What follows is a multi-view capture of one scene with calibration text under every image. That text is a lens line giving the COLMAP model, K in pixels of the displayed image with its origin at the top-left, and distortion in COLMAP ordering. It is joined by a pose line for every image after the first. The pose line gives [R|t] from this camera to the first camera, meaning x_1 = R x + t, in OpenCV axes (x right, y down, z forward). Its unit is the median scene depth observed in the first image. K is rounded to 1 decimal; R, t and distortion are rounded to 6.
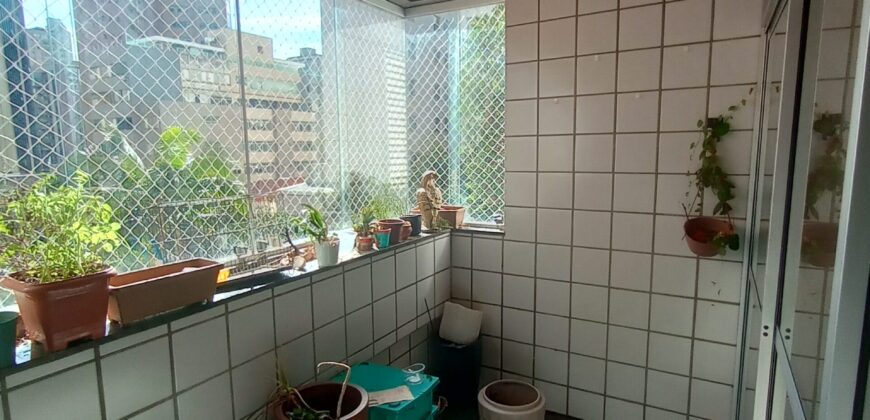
lens RADIAL K [[502.8, 0, 434.6], [0, 502.8, 212.2], [0, 0, 1]] dist [0.006192, 0.000589]
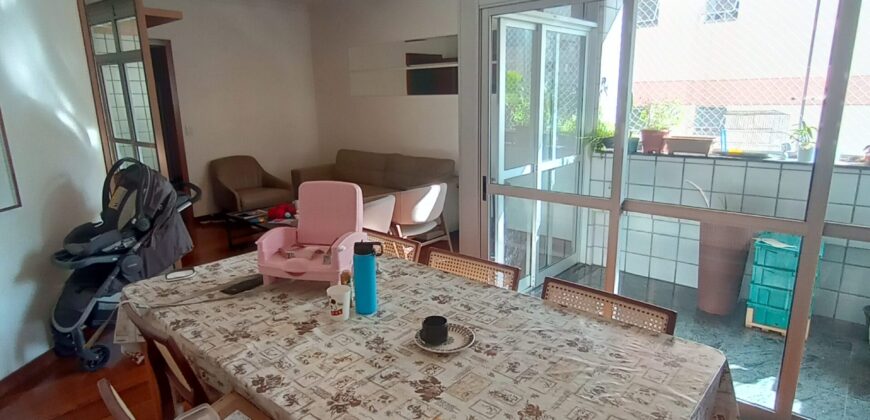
lens RADIAL K [[502.8, 0, 433.8], [0, 502.8, 208.6], [0, 0, 1]] dist [0.006192, 0.000589]
pose [[-0.191138, 0.236994, -0.952523, 2.093494], [-0.108085, 0.959431, 0.260402, -0.052723], [0.975594, 0.152726, -0.157769, 0.227138]]
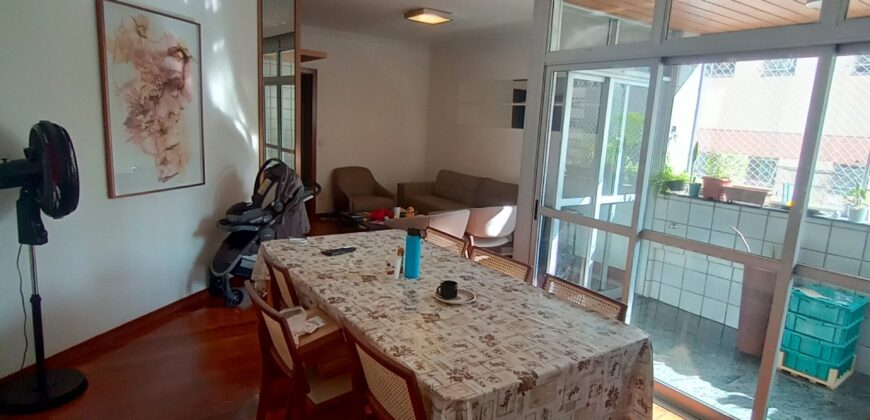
lens RADIAL K [[502.8, 0, 435.6], [0, 502.8, 209.5], [0, 0, 1]] dist [0.006192, 0.000589]
pose [[-0.417604, 0.152075, -0.895812, 2.480058], [-0.169476, 0.955557, 0.241223, -0.130622], [0.892684, 0.252554, -0.373272, 0.549572]]
